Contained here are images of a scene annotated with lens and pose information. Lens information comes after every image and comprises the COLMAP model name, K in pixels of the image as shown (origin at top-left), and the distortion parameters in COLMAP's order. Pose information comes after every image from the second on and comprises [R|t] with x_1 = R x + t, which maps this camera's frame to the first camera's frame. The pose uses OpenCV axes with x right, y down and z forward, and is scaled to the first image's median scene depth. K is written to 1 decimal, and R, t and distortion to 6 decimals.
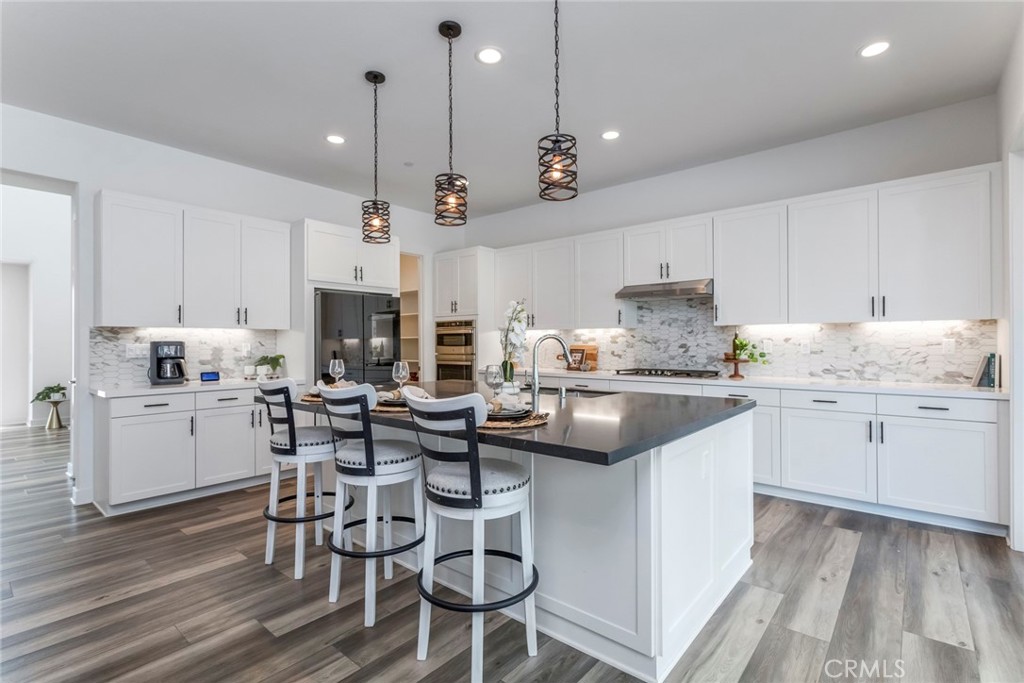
lens RADIAL K [[479.4, 0, 508.8], [0, 479.4, 342.3], [0, 0, 1]] dist [-0.004185, 0.001467]
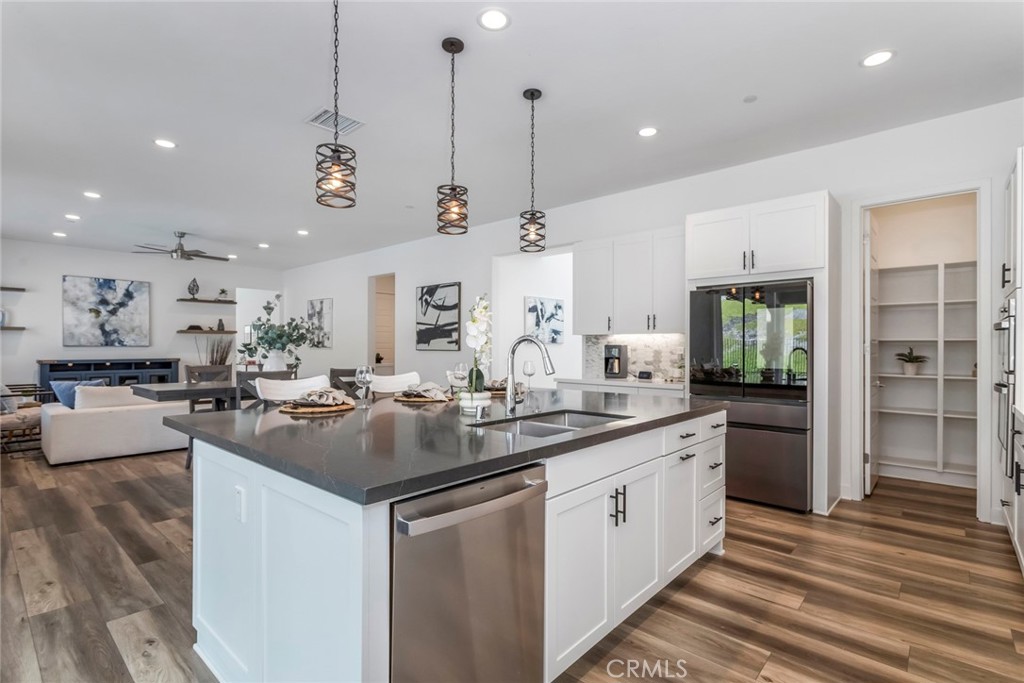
lens RADIAL K [[479.4, 0, 506.6], [0, 479.4, 346.2], [0, 0, 1]] dist [-0.004185, 0.001467]
pose [[-0.017884, 0.001833, -0.999838, 0.526092], [-0.002919, 0.999994, 0.001885, -0.000556], [0.999836, 0.002952, -0.017879, 0.655596]]
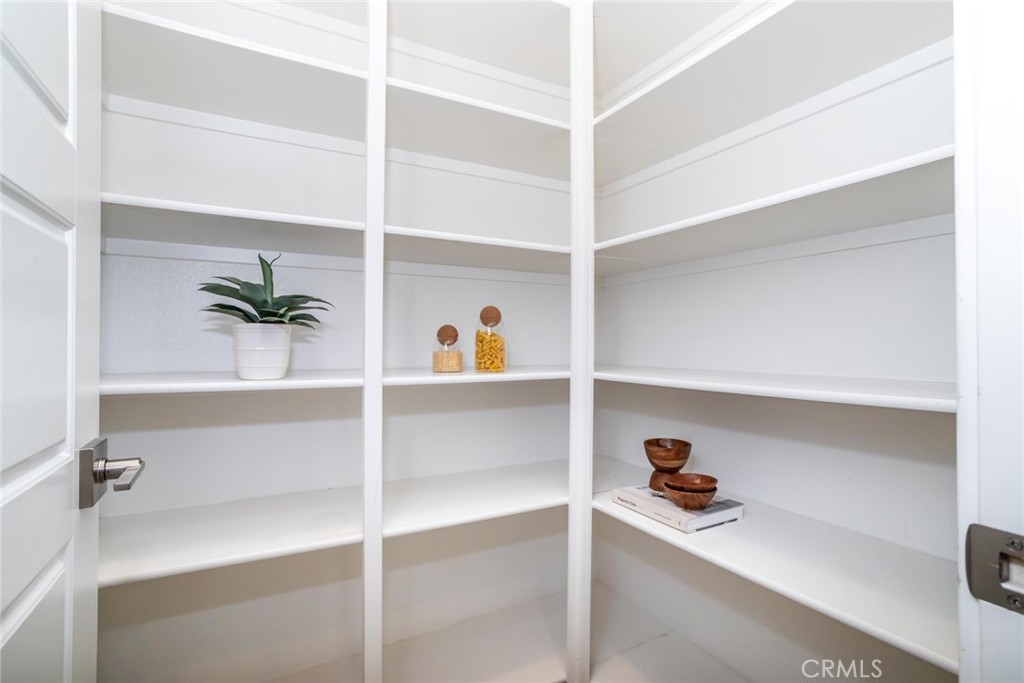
lens RADIAL K [[479.4, 0, 509.5], [0, 479.4, 339.8], [0, 0, 1]] dist [-0.004185, 0.001467]
pose [[0.933709, 0.000907, -0.358032, -0.313131], [-0.003776, 0.999966, -0.007314, 0.042933], [0.358013, 0.008181, 0.933681, 1.323492]]
